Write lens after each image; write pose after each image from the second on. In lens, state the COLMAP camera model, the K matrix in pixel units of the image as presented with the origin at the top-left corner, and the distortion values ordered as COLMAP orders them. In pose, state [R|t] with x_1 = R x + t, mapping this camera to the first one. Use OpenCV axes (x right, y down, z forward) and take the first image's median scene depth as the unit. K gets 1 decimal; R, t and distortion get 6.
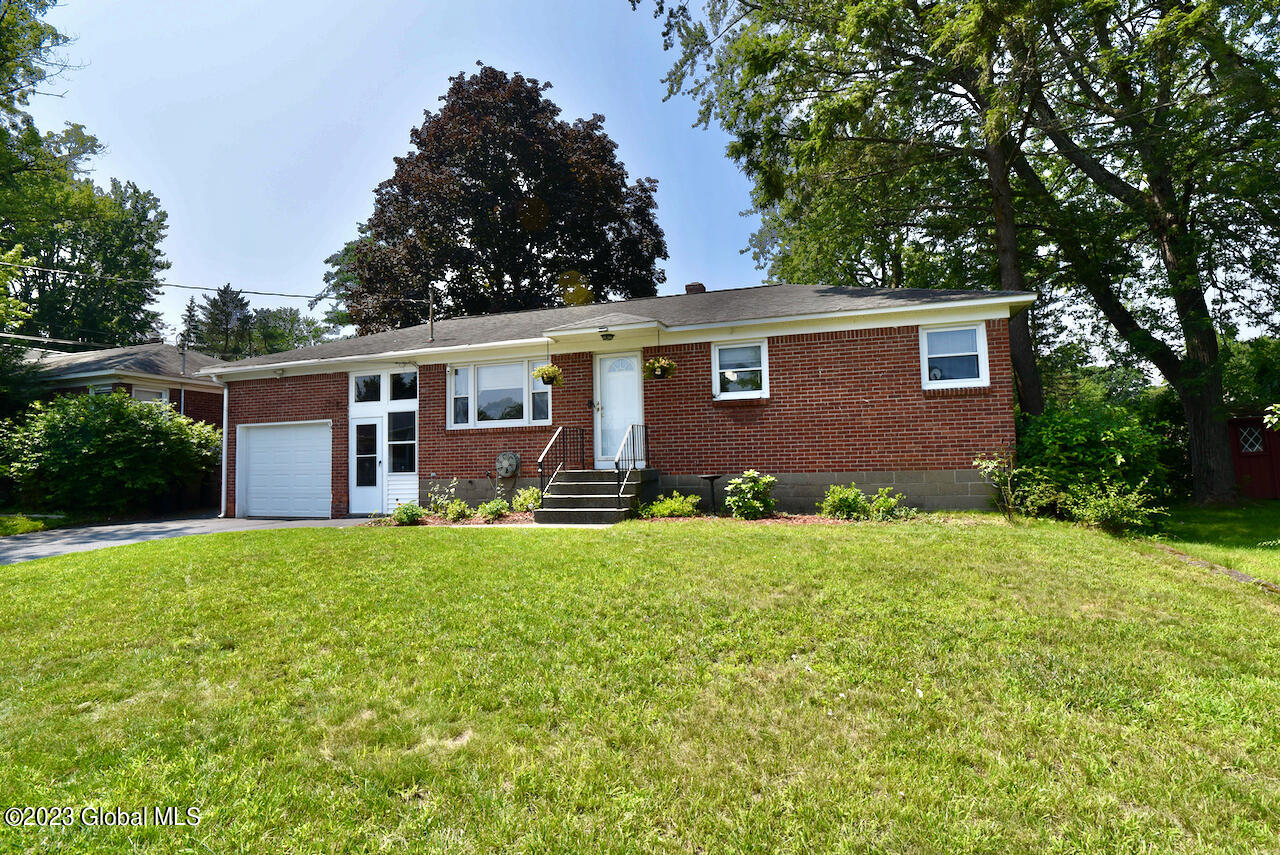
lens RADIAL K [[644.5, 0, 638.1], [0, 644.5, 424.2], [0, 0, 1]] dist [-0.031635, -0.000785]
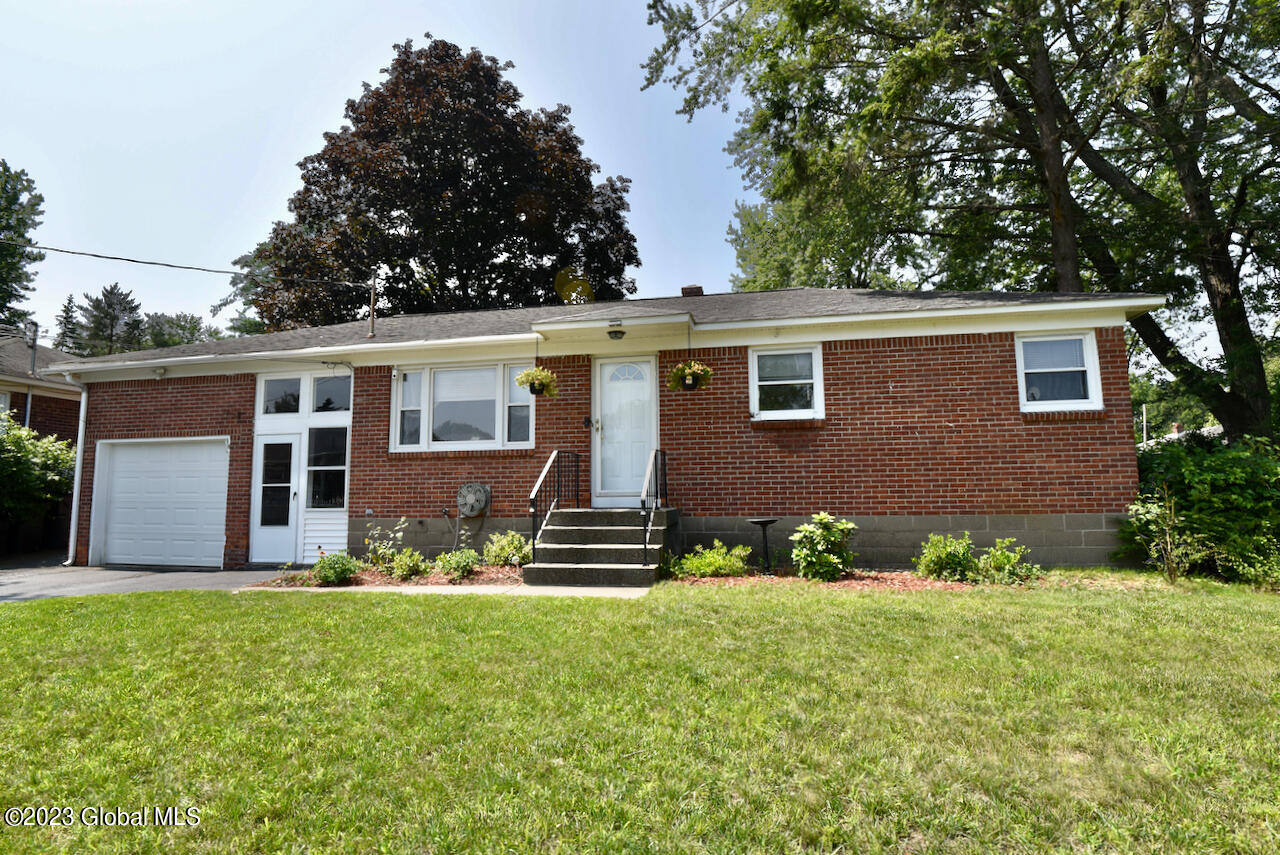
lens RADIAL K [[644.5, 0, 638.1], [0, 644.5, 424.2], [0, 0, 1]] dist [-0.031635, -0.000785]
pose [[0.992644, 0.023997, 0.118664, -0.094916], [-0.018493, 0.998711, -0.047270, 0.005677], [-0.119645, 0.044728, 0.991809, 0.207766]]
